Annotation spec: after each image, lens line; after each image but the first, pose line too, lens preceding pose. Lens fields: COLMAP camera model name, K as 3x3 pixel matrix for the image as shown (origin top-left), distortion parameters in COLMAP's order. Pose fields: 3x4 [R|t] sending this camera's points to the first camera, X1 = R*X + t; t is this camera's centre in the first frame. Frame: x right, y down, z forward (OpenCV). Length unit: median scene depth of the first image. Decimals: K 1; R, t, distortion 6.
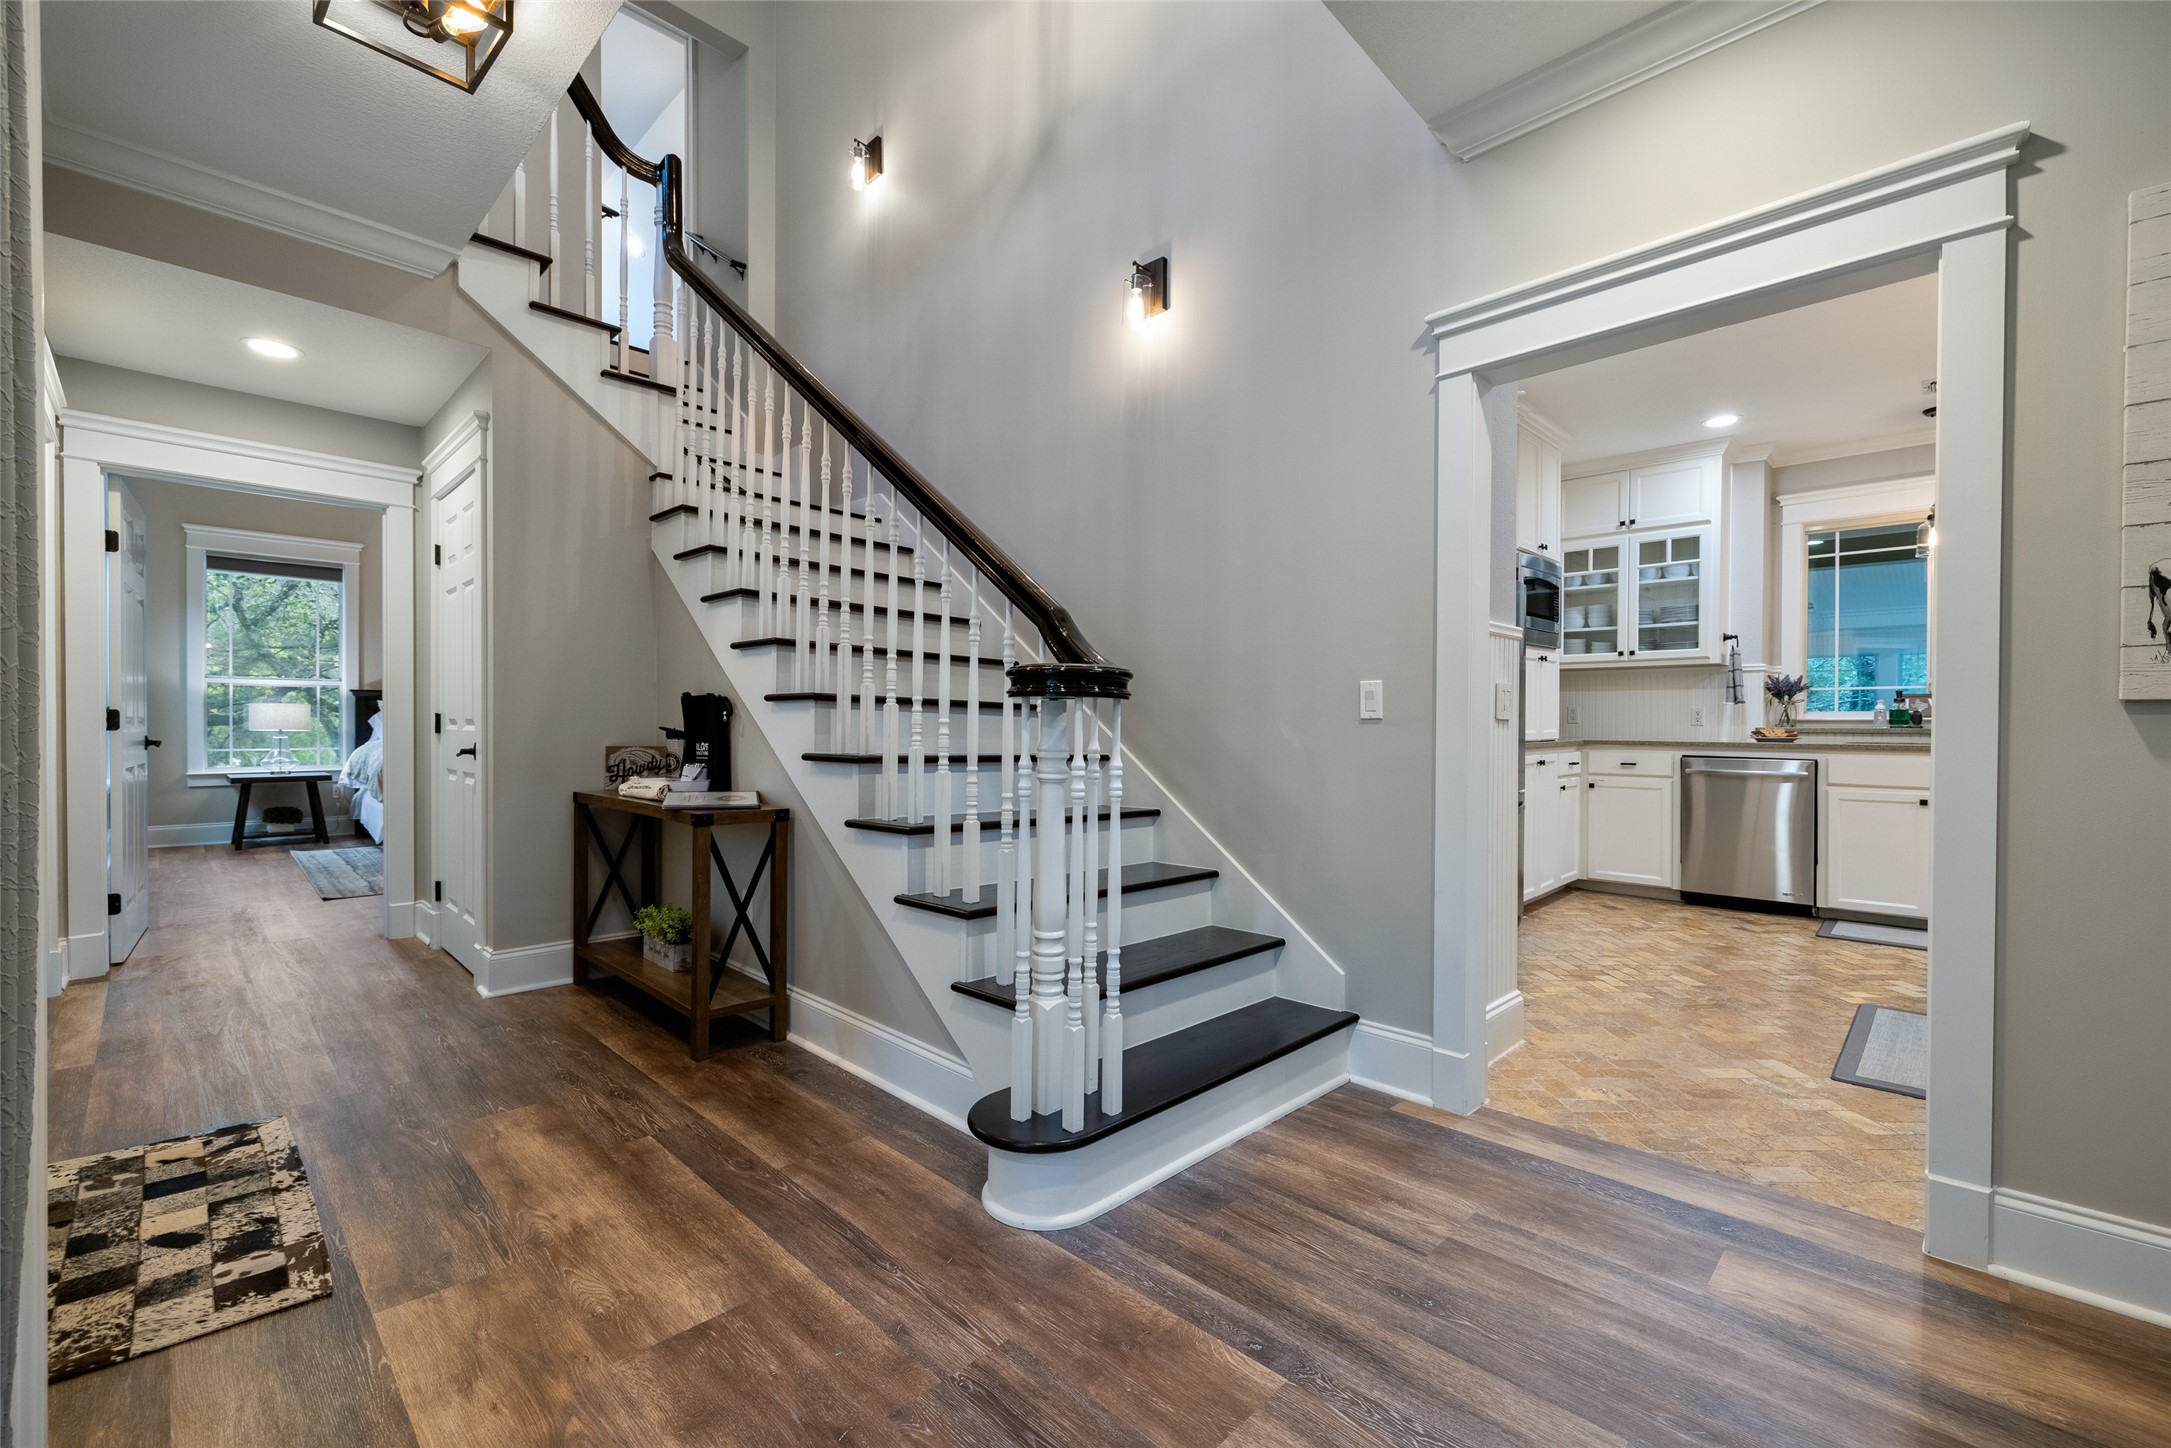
lens RADIAL K [[918.4, 0, 1080.8], [0, 918.4, 721.4], [0, 0, 1]] dist [0.000453, 0.000054]
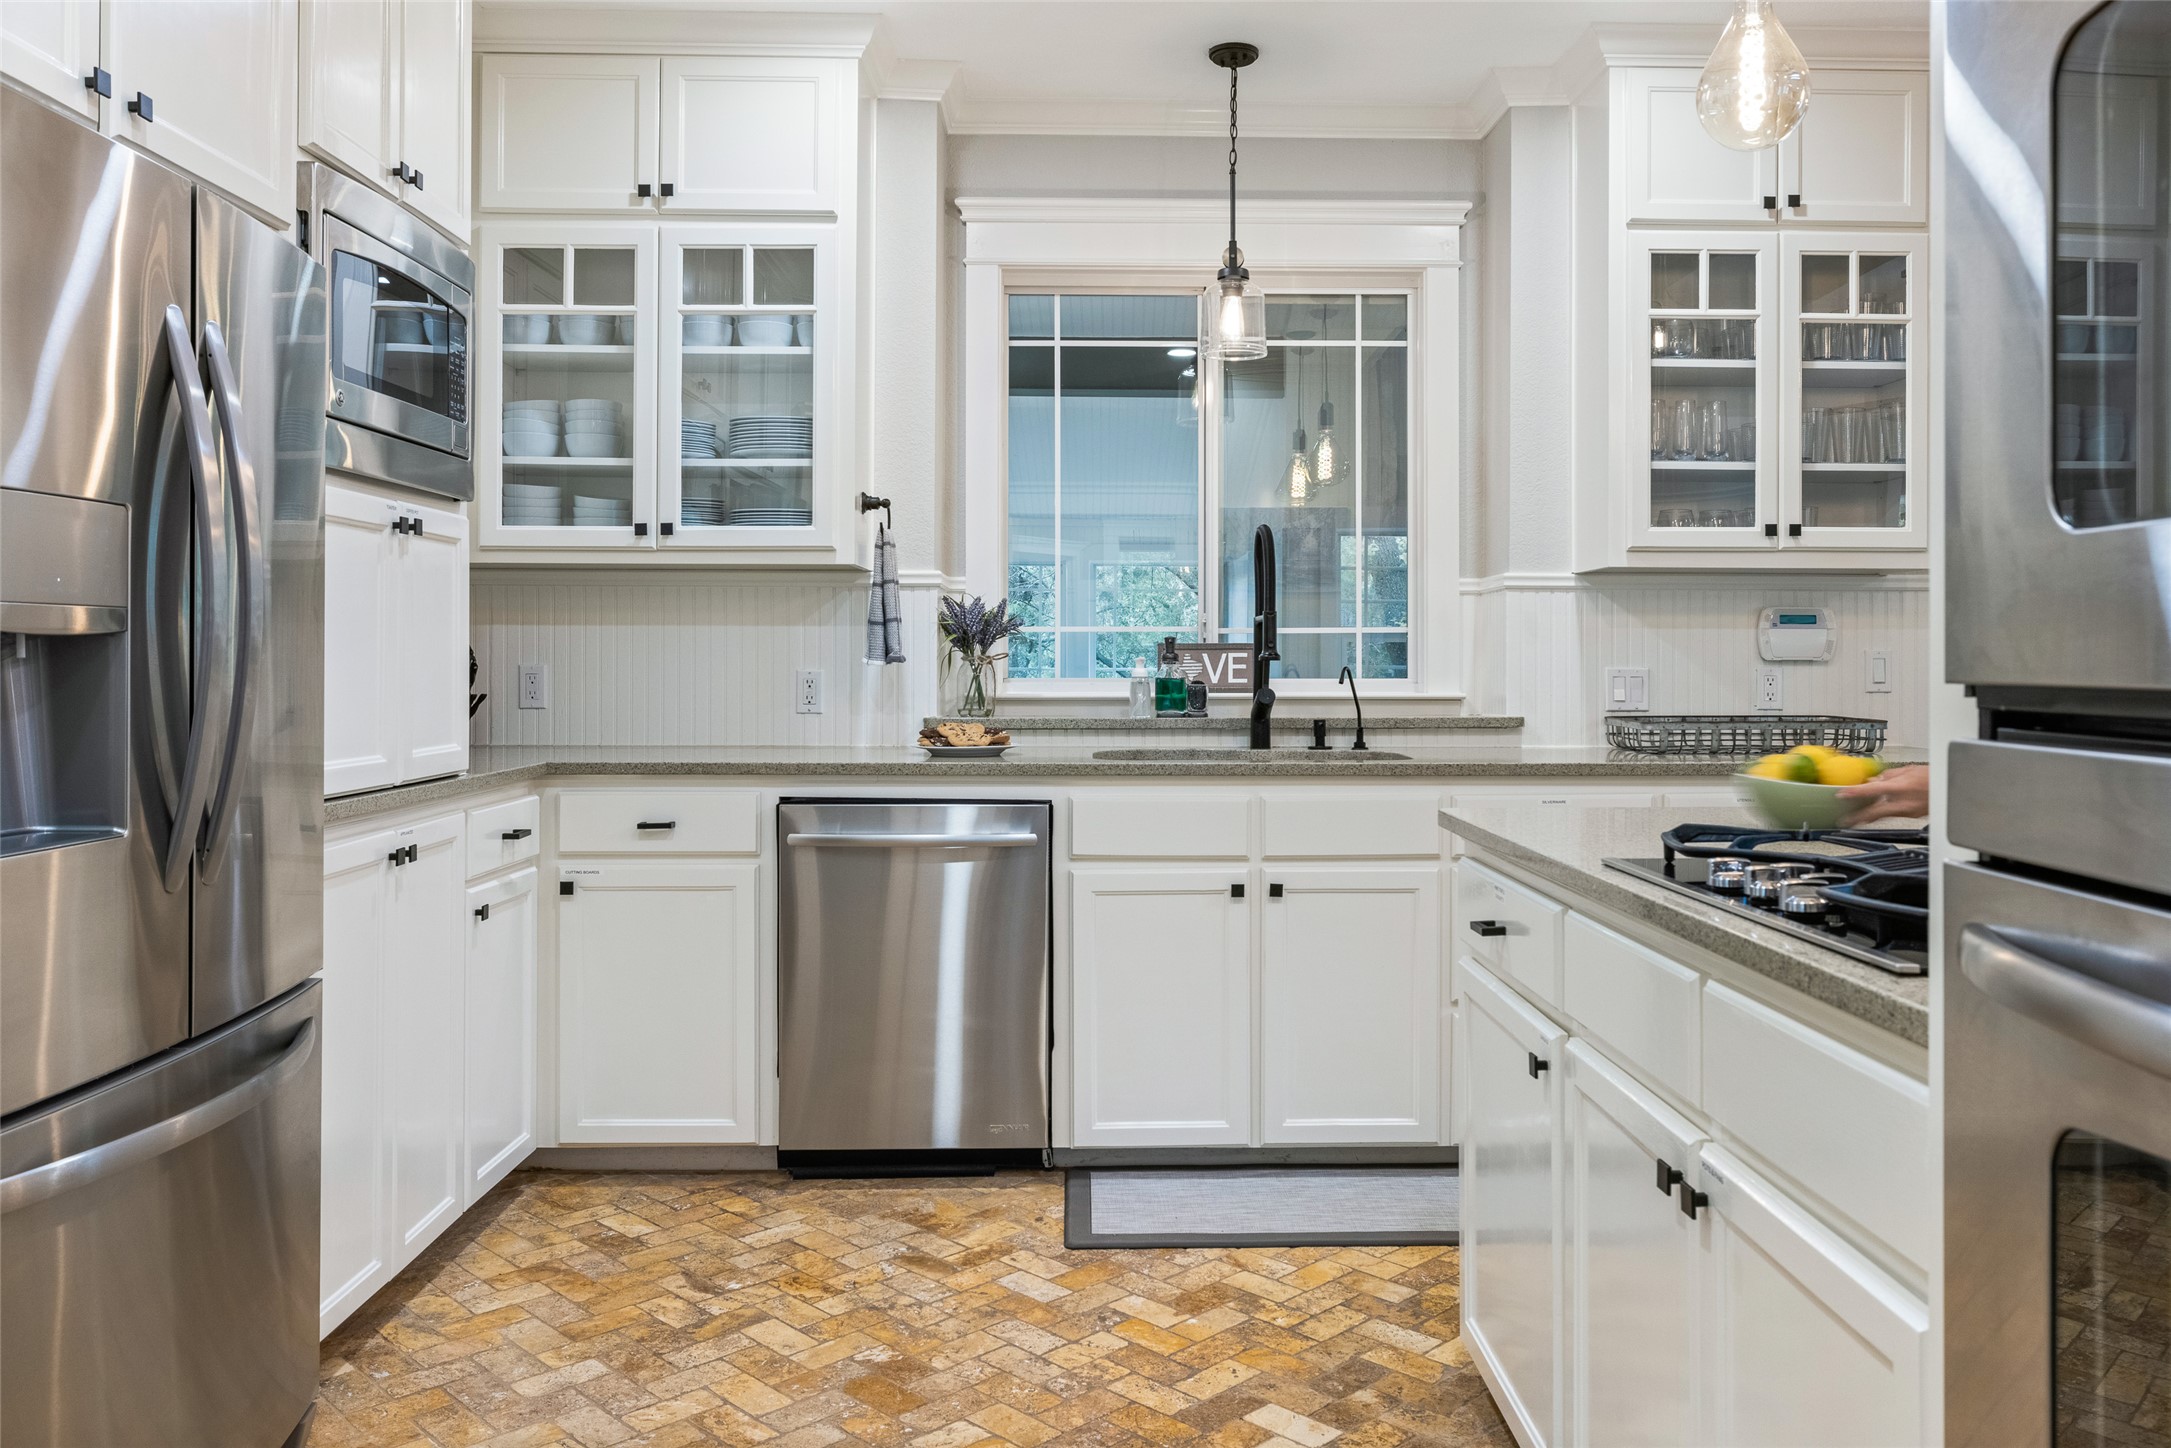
lens RADIAL K [[1592.3, 0, 1086.6], [0, 1592.3, 706.7], [0, 0, 1]] dist [-0.033658, 0.000568]
pose [[0.718700, -0.017679, 0.695096, 0.268954], [0.001809, 0.999721, 0.023556, -0.015743], [-0.695318, -0.015672, 0.718531, 0.407918]]
